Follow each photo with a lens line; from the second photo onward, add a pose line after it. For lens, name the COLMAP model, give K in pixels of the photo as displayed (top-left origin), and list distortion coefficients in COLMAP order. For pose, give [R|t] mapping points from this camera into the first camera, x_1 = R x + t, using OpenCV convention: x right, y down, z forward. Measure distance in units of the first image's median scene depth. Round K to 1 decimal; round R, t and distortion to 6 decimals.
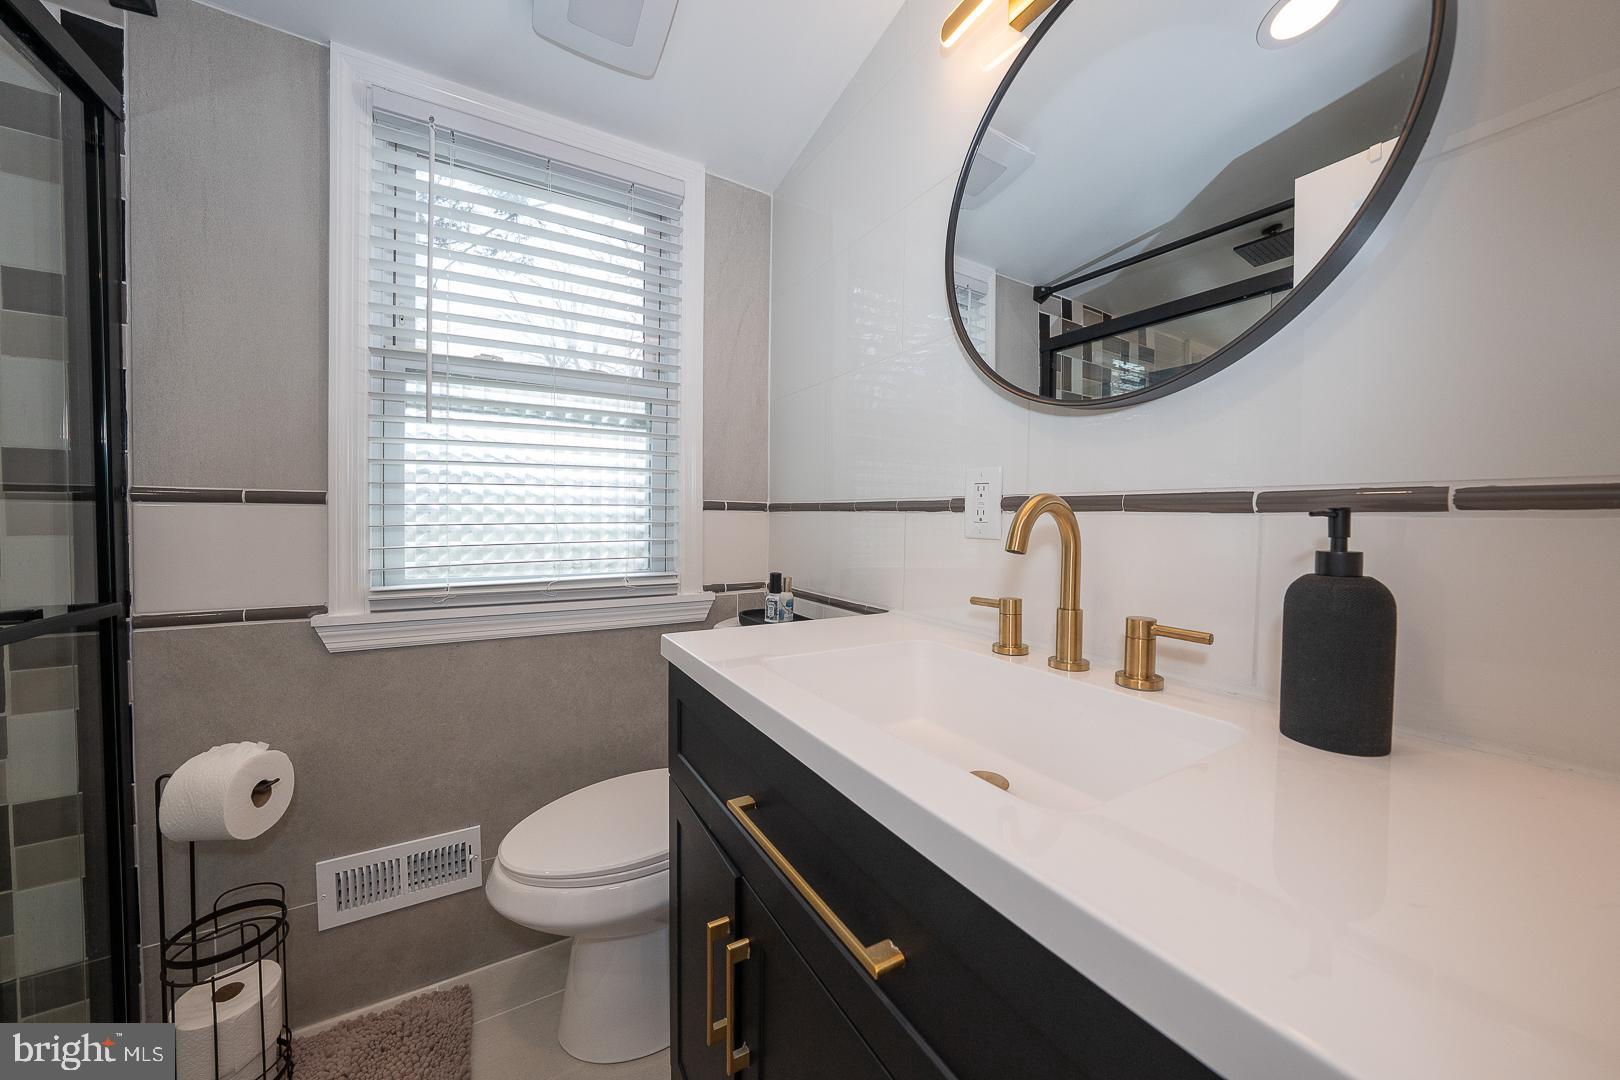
lens RADIAL K [[561.7, 0, 813.9], [0, 561.7, 534.7], [0, 0, 1]] dist [-0.029737, 0.007087]
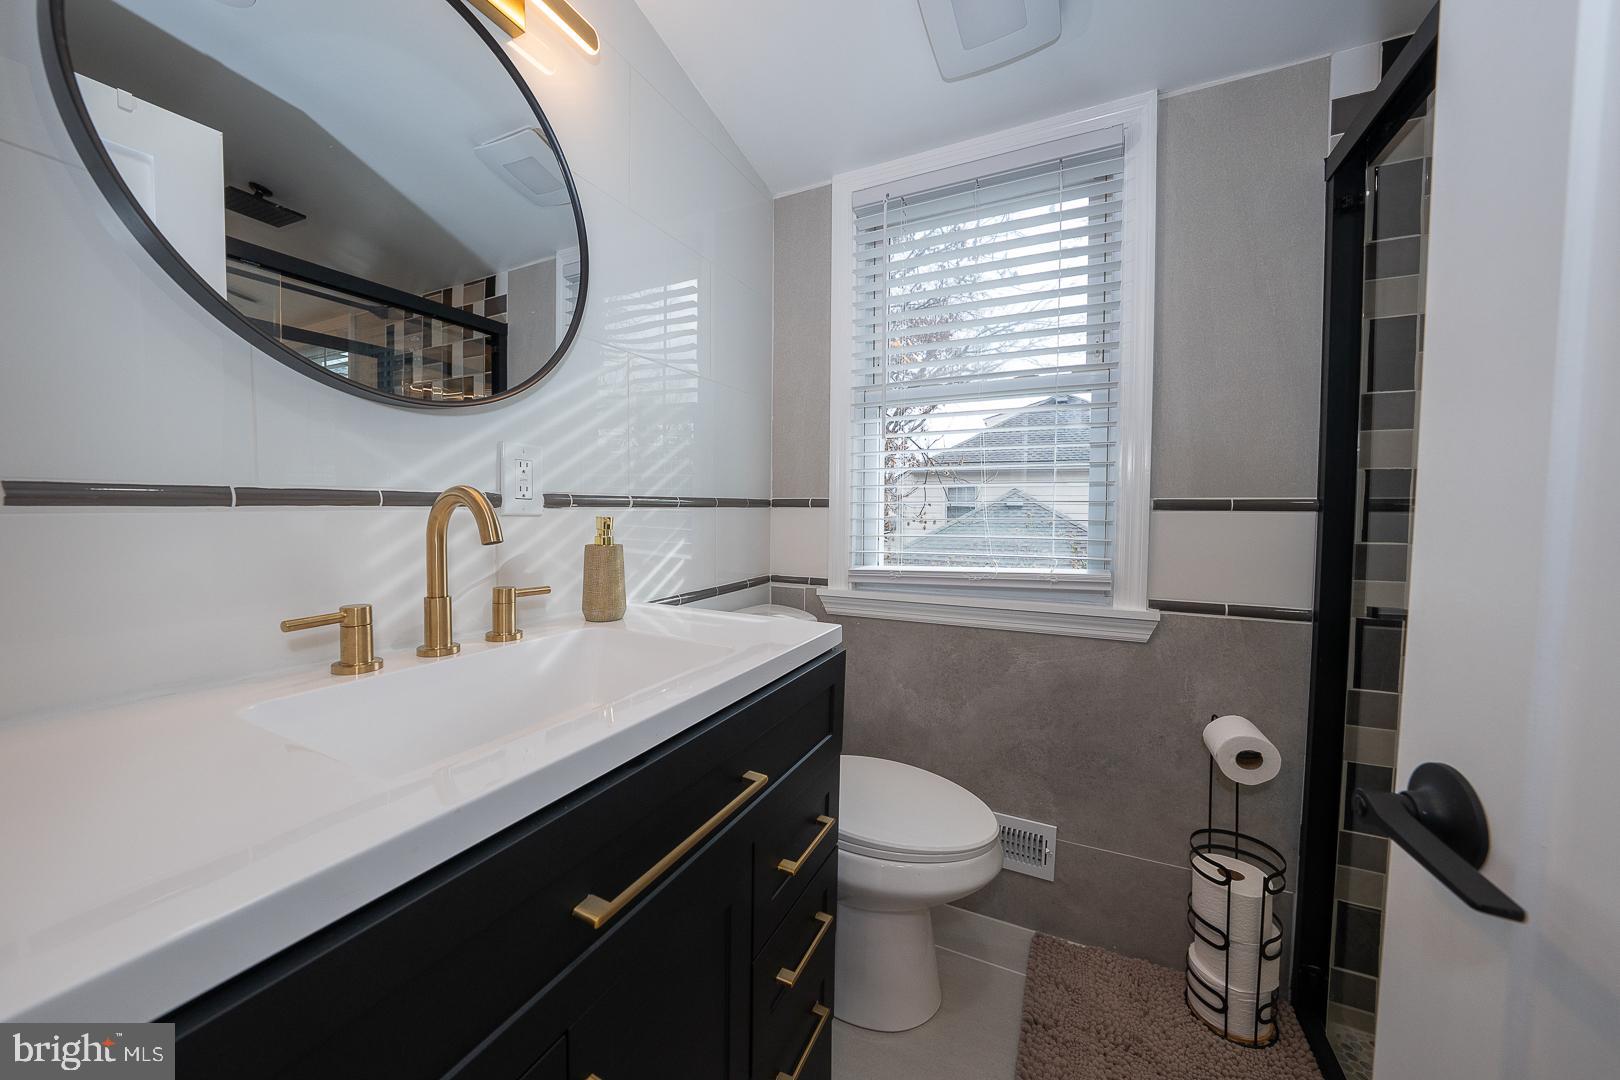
lens RADIAL K [[565.5, 0, 804.2], [0, 565.5, 527.8], [0, 0, 1]] dist [-0.029786, 0.007361]
pose [[0.545585, 0.015915, -0.837904, 0.240193], [-0.027901, 0.999610, 0.000819, -0.002187], [0.837591, 0.022931, 0.545816, 0.145901]]
